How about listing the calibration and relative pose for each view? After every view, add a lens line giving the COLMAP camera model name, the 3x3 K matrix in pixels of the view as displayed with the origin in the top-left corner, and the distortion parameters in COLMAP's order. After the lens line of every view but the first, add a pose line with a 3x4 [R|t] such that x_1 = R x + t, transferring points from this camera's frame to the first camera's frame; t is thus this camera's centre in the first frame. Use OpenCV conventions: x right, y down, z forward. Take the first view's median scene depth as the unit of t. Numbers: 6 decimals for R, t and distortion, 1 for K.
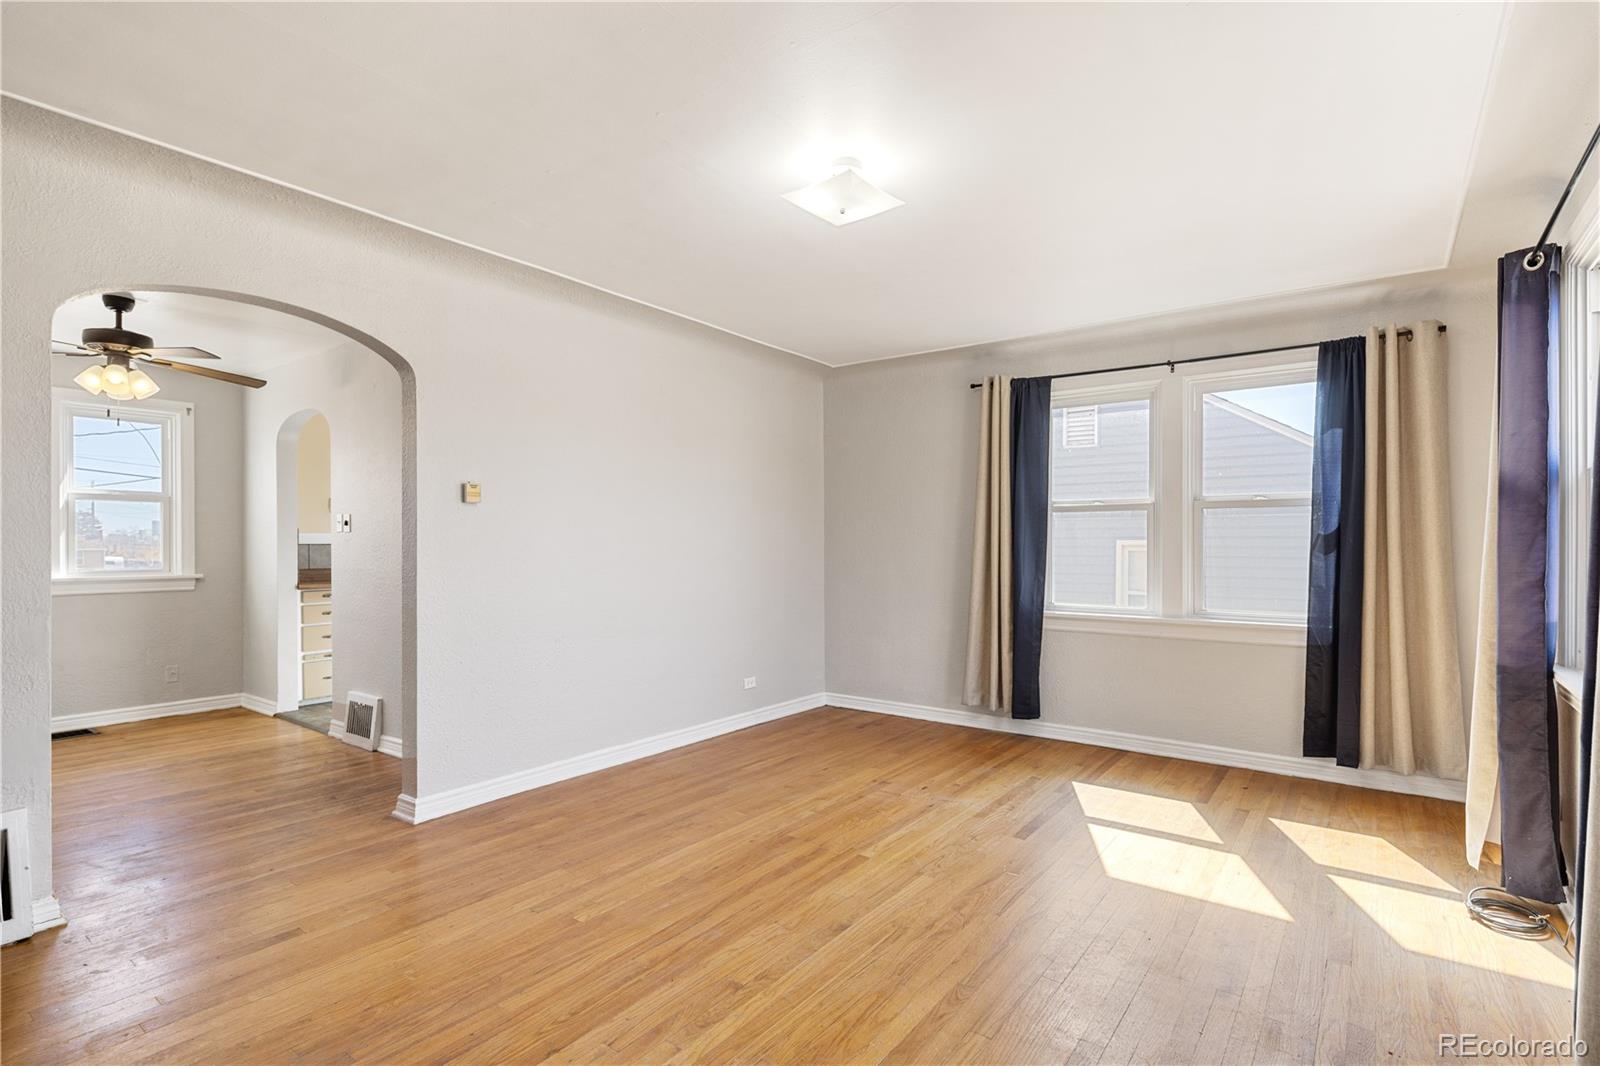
lens RADIAL K [[786.2, 0, 804.5], [0, 786.2, 542.4], [0, 0, 1]] dist [-0.001528, -0.001557]
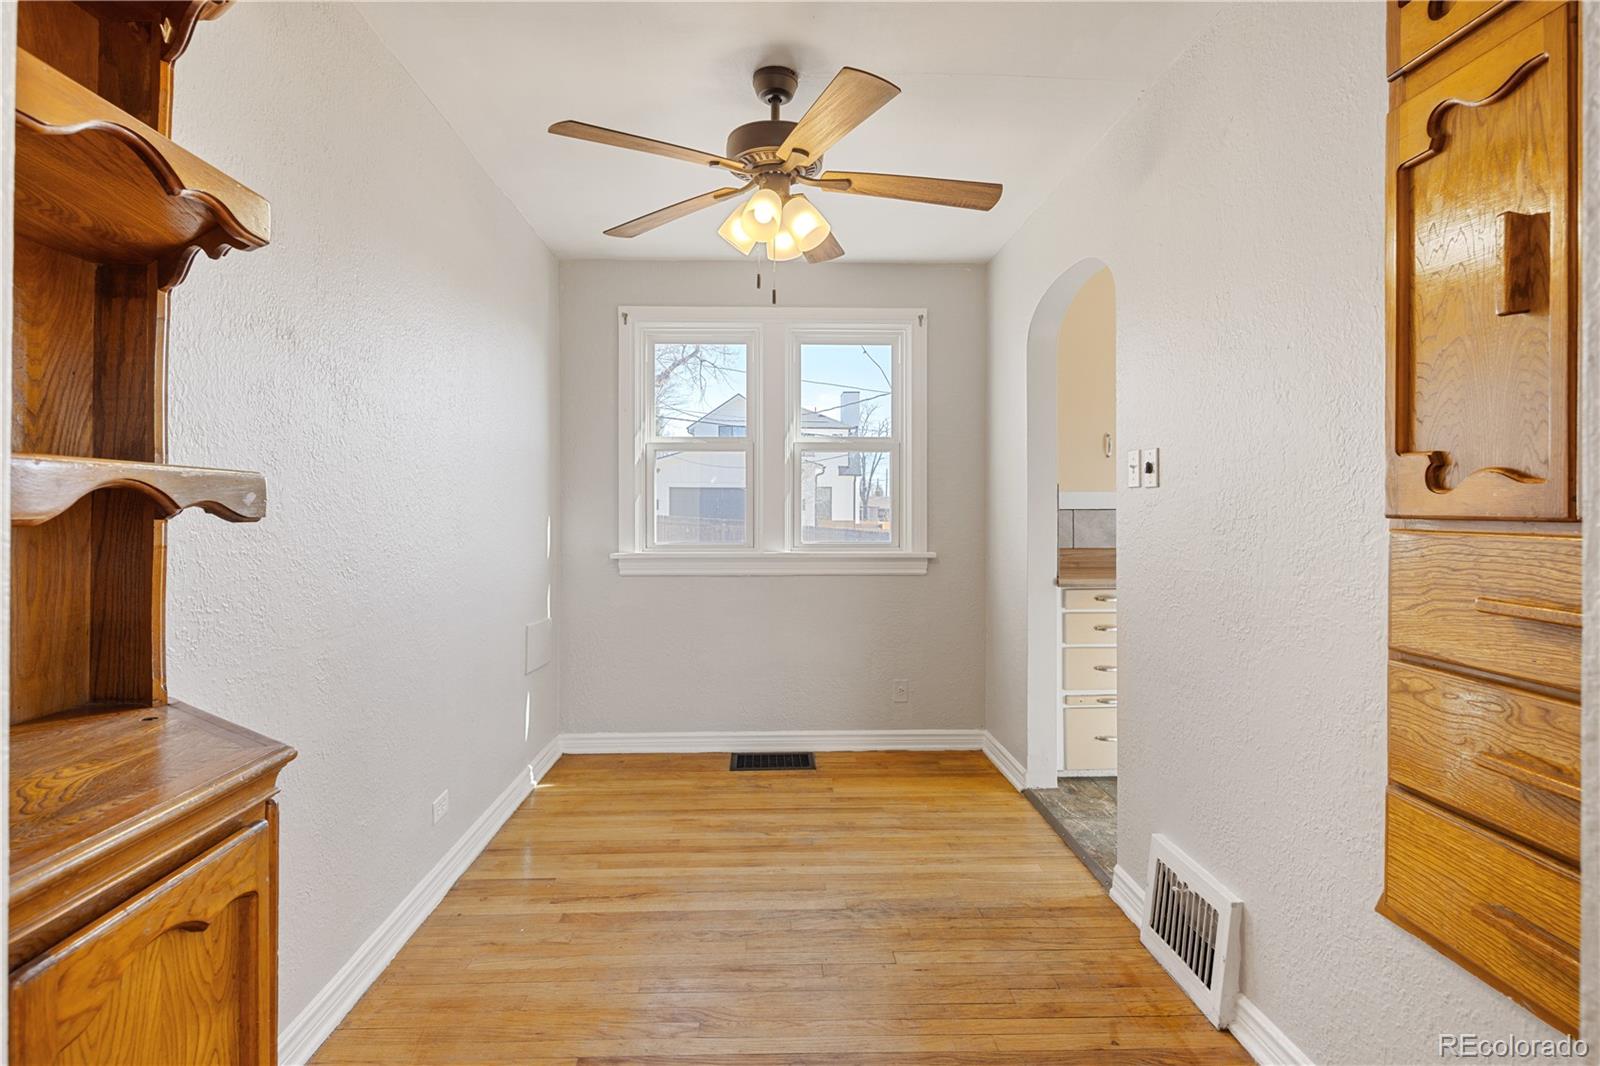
lens RADIAL K [[786.2, 0, 801.8], [0, 786.2, 517.0], [0, 0, 1]] dist [-0.001528, -0.001557]
pose [[0.630840, 0.012213, -0.775817, -0.306179], [0.002248, 0.999843, 0.017567, -0.003569], [0.775910, -0.012826, 0.630713, 0.475258]]
